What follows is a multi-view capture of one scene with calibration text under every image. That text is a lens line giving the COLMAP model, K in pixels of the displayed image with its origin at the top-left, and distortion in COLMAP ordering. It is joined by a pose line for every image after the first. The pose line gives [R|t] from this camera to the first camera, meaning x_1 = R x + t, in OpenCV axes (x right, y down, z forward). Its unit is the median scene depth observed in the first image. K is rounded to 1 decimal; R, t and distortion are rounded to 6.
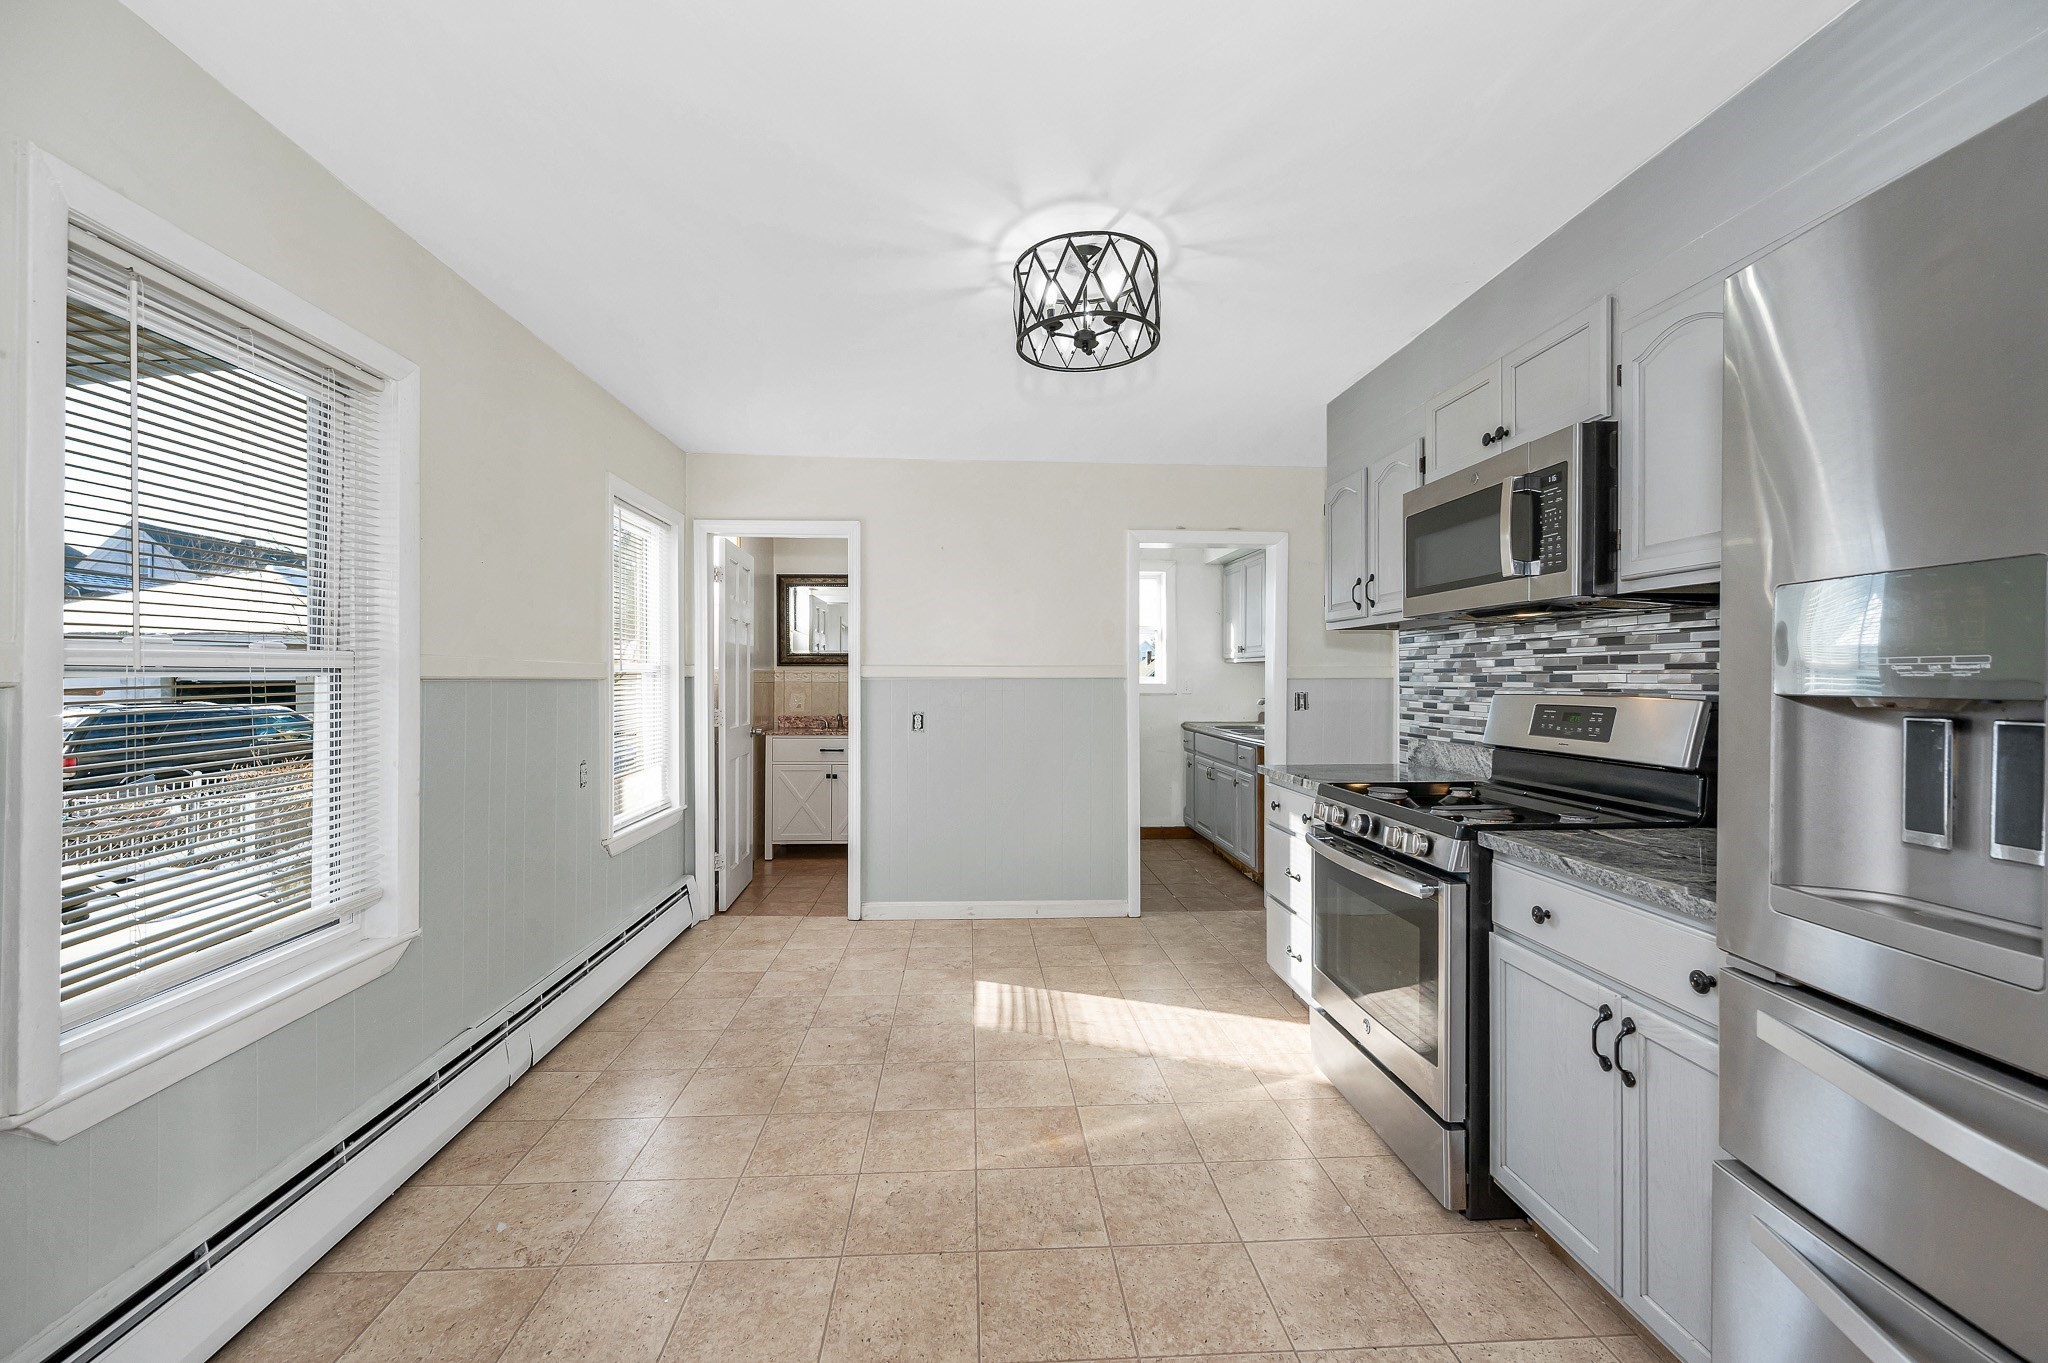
lens RADIAL K [[827.3, 0, 1024.3], [0, 827.3, 677.0], [0, 0, 1]] dist [-0.002514, 0.000131]
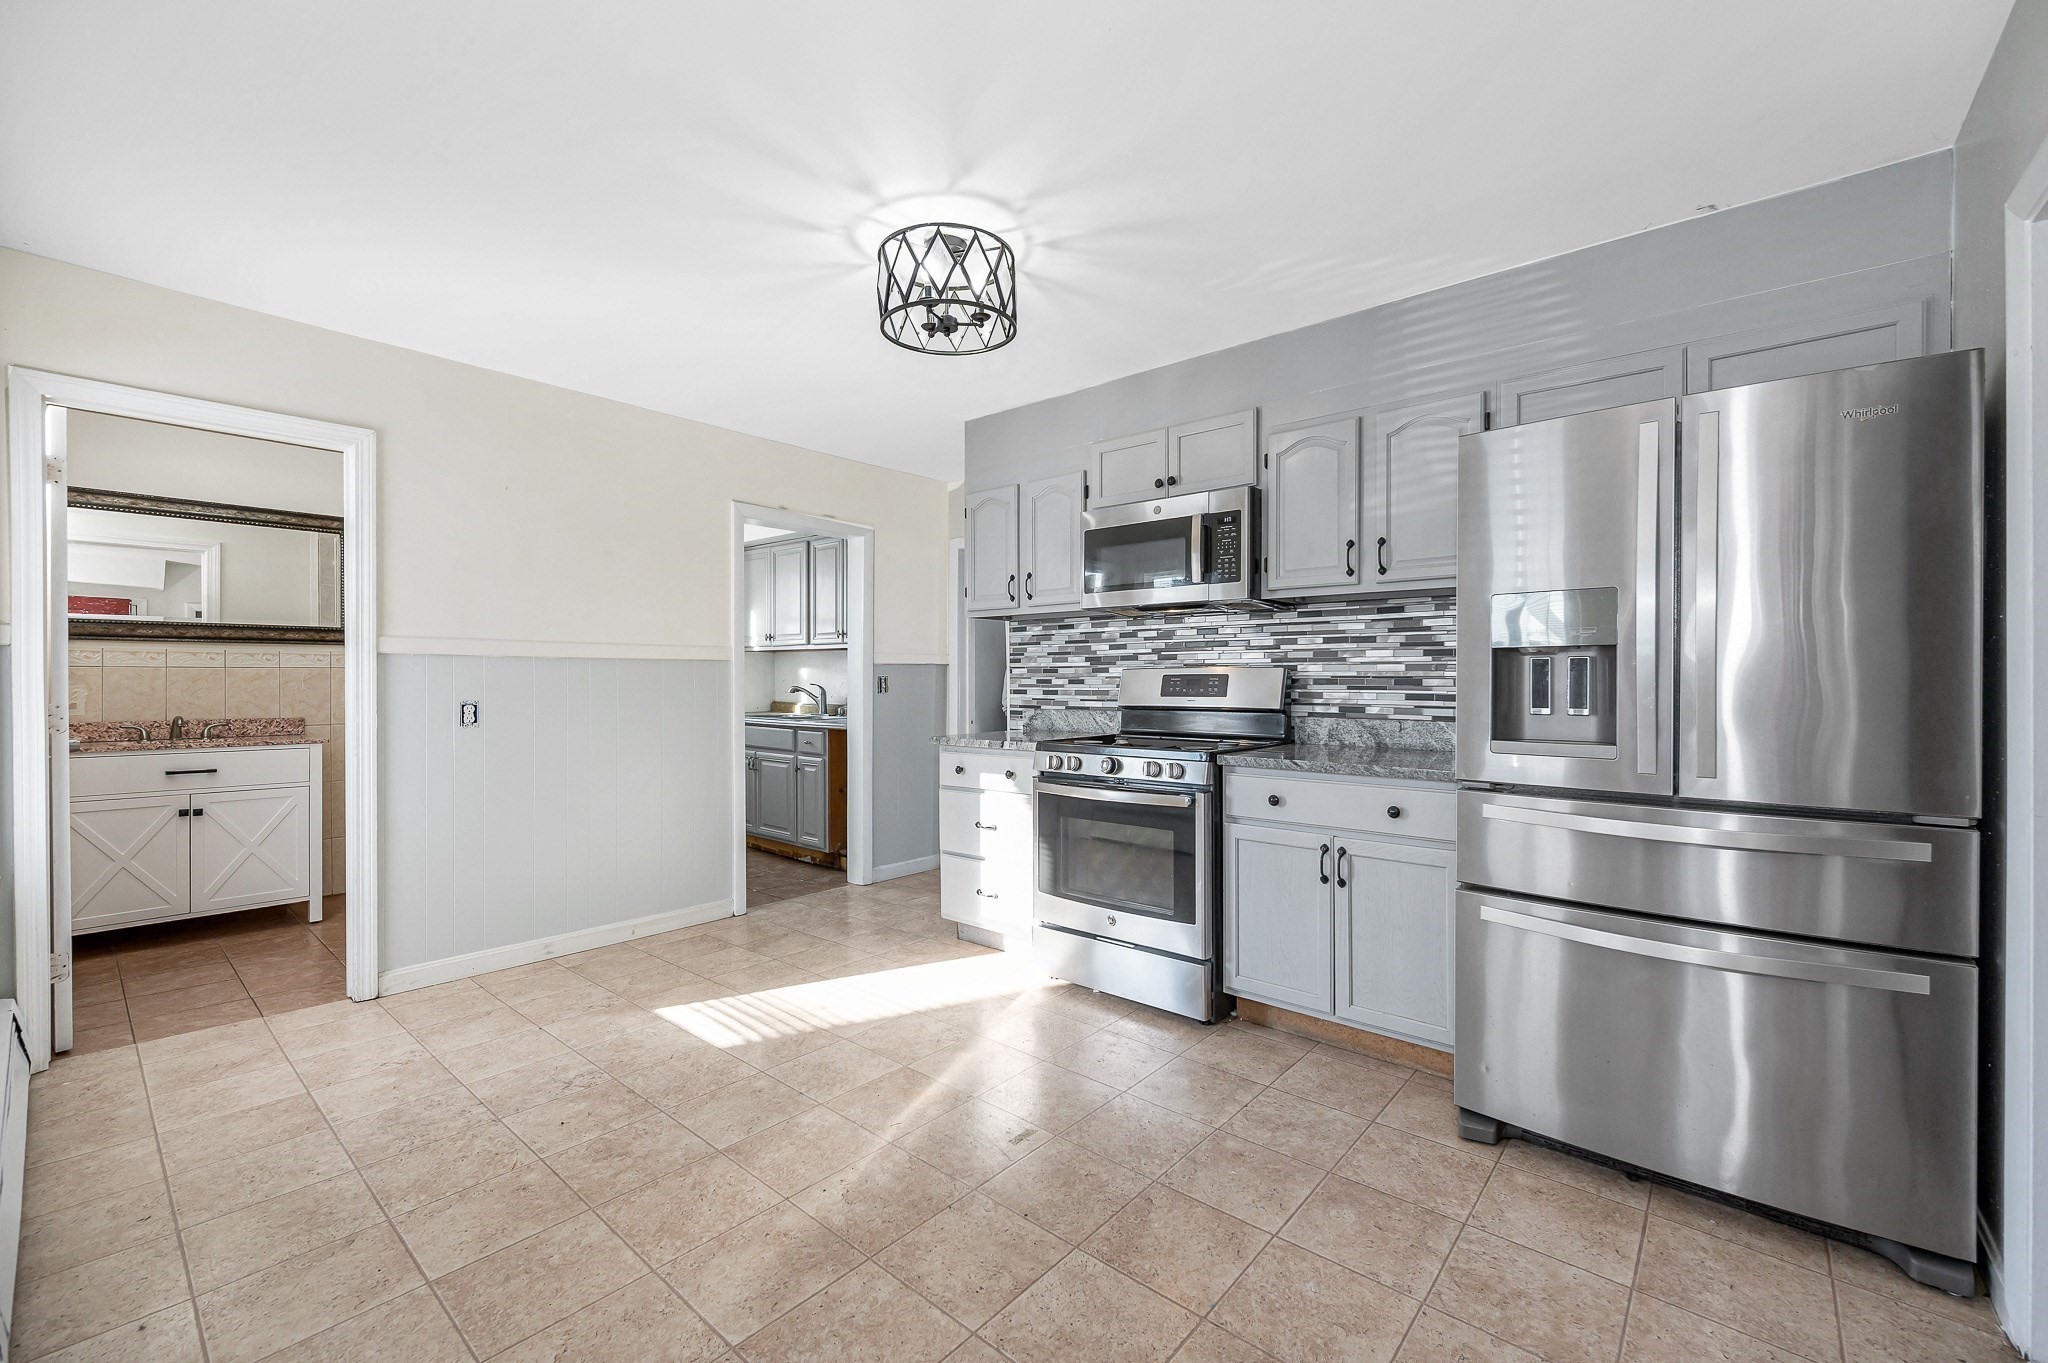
lens RADIAL K [[827.3, 0, 1072.9], [0, 827.3, 678.0], [0, 0, 1]] dist [-0.002514, 0.000131]
pose [[0.680423, -0.001019, 0.732819, -0.429223], [0.001653, 0.999999, -0.000145, 0.031232], [-0.732818, 0.001310, 0.680424, 0.119154]]
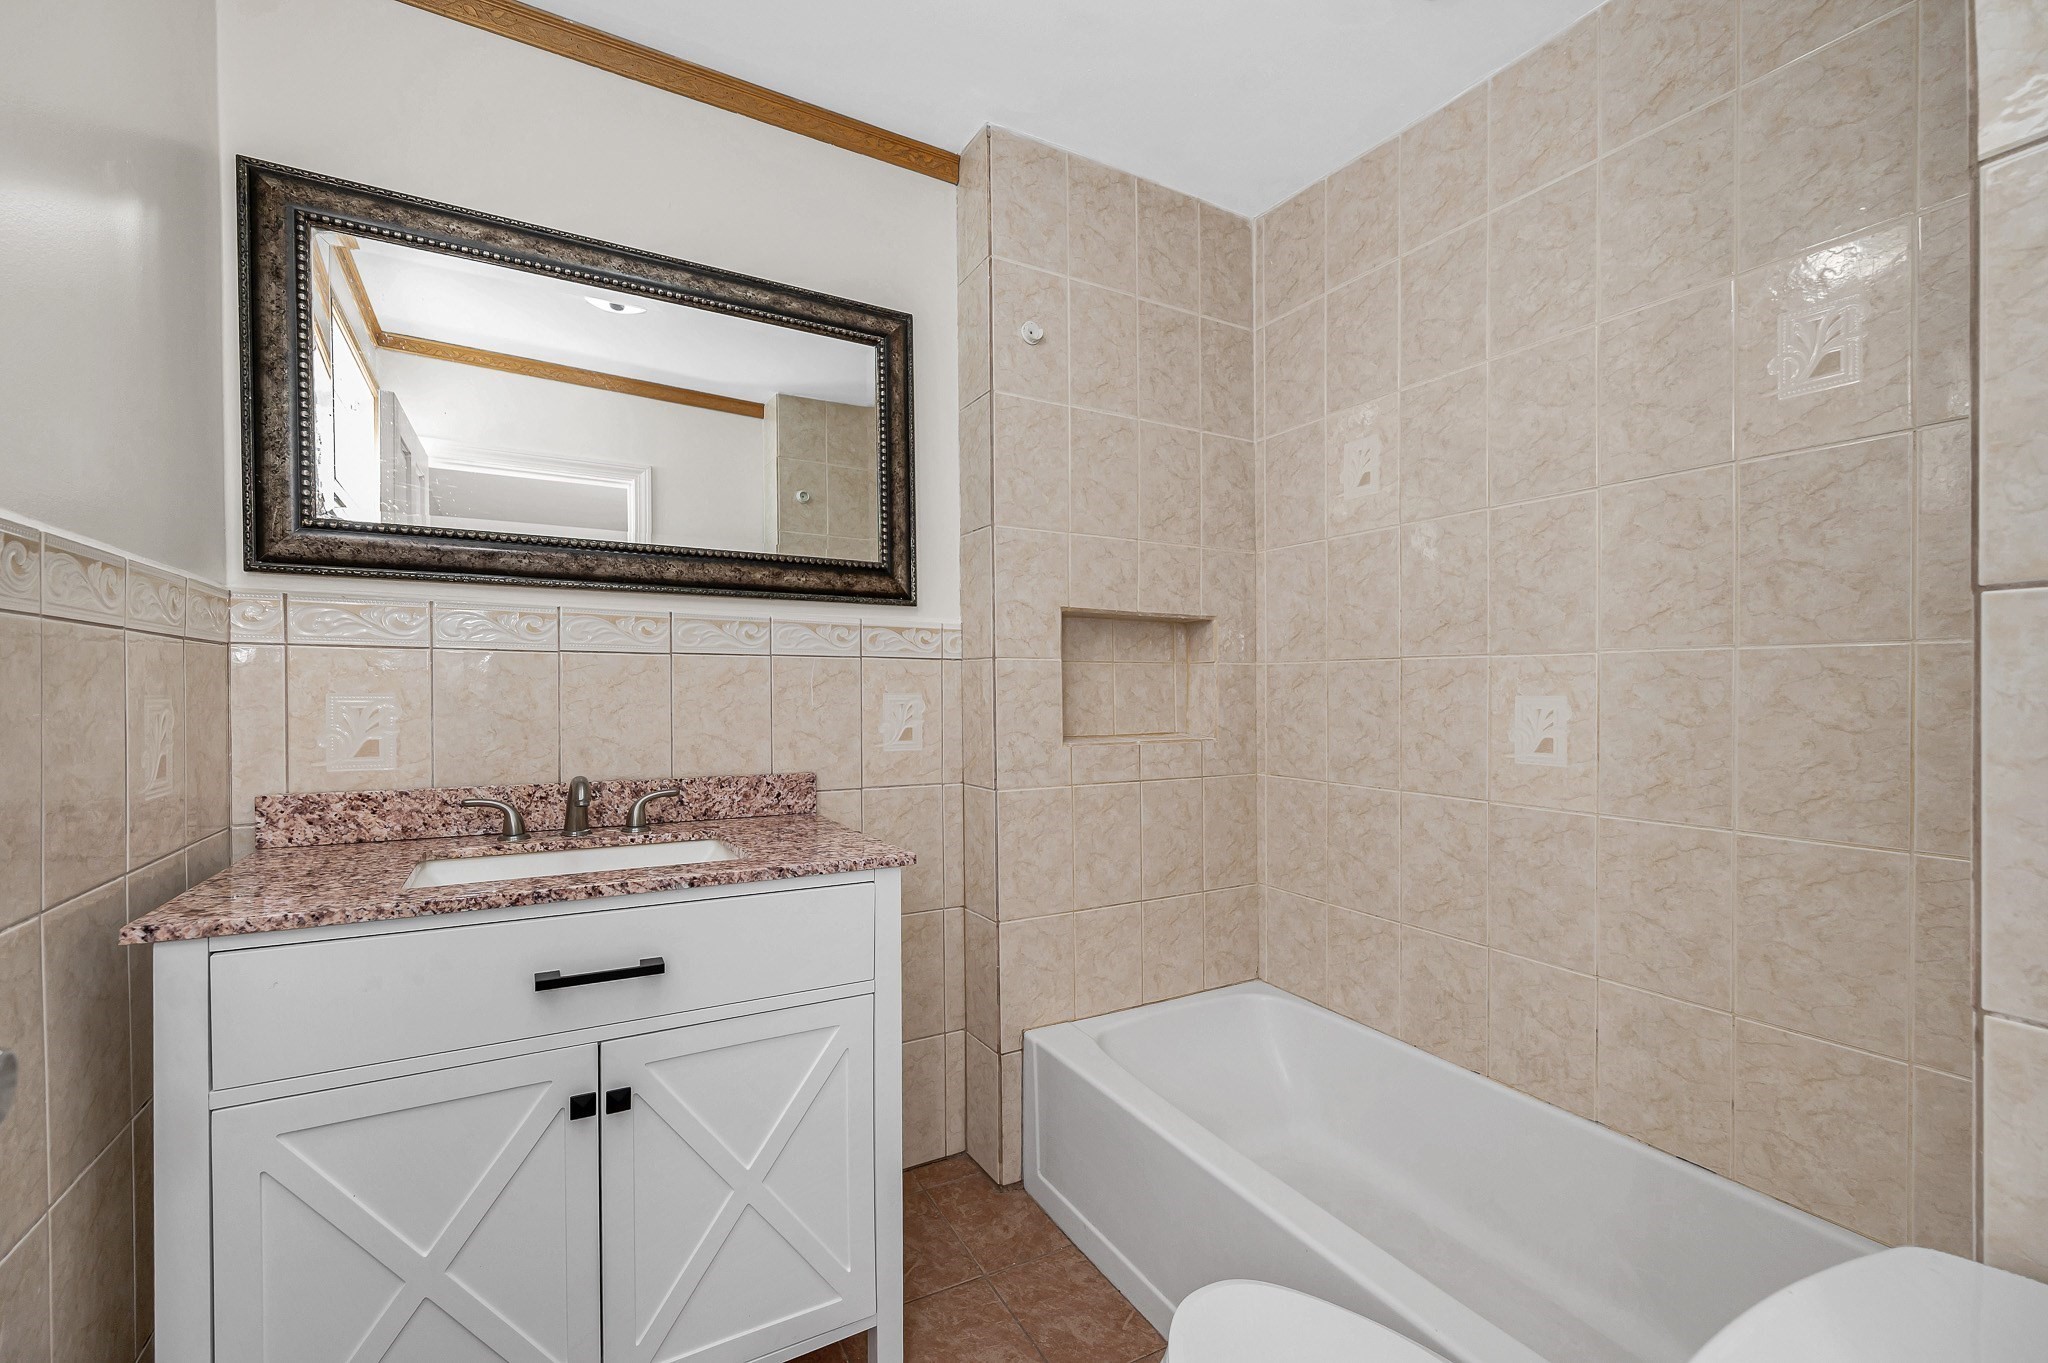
lens RADIAL K [[827.3, 0, 1038.5], [0, 827.3, 700.5], [0, 0, 1]] dist [-0.002514, 0.000131]
pose [[0.892356, -0.004438, 0.451309, -0.414800], [0.000520, 0.999961, 0.008806, 0.038700], [-0.451331, -0.007624, 0.892324, 1.406545]]
